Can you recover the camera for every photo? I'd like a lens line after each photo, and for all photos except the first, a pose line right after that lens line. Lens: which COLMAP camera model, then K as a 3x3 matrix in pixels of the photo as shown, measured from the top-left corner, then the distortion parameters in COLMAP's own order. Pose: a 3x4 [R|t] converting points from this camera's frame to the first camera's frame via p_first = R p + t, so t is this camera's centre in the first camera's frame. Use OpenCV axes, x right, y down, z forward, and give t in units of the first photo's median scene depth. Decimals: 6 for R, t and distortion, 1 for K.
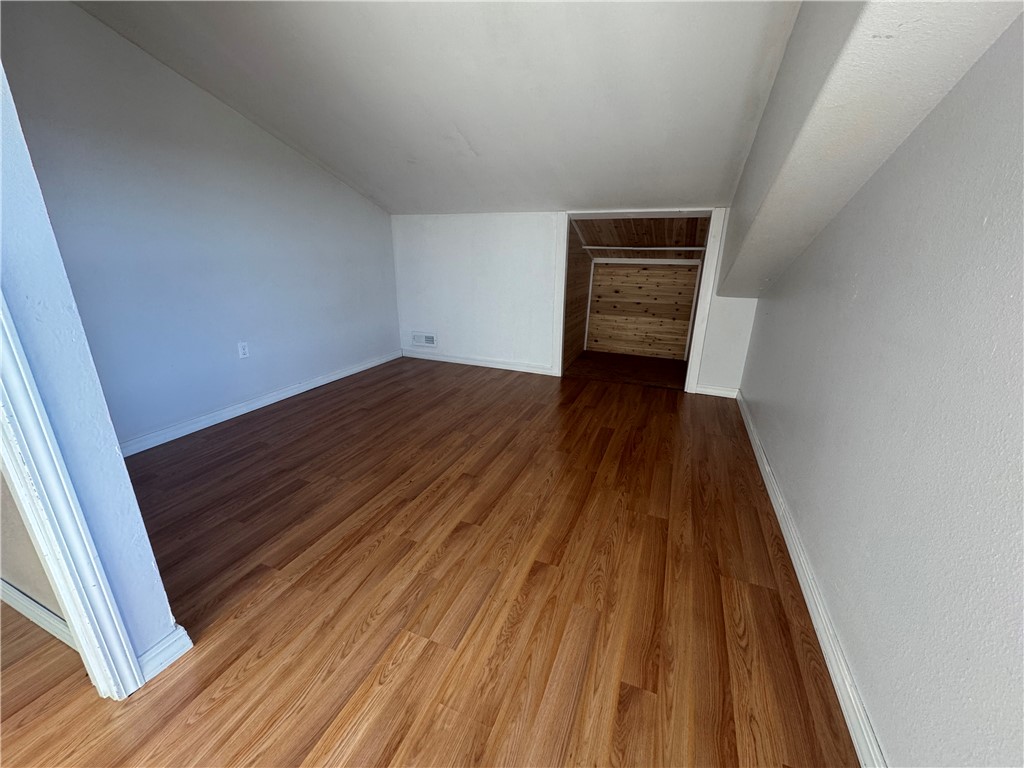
lens RADIAL K [[409.9, 0, 507.1], [0, 409.9, 388.8], [0, 0, 1]] dist [0.001670, 0.000093]
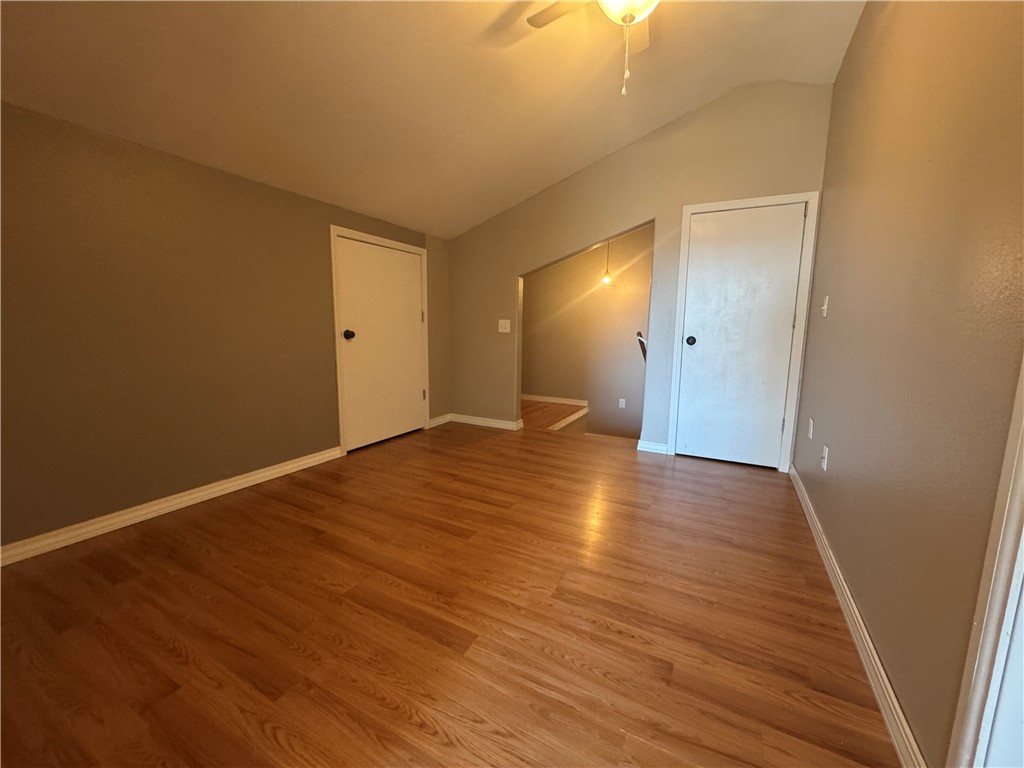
lens RADIAL K [[409.9, 0, 511.6], [0, 409.9, 373.5], [0, 0, 1]] dist [0.001670, 0.000093]
pose [[-0.087706, 0.137348, -0.986632, 0.338085], [-0.320986, 0.933724, 0.158516, -0.151018], [0.943014, 0.330598, -0.037806, 0.553119]]
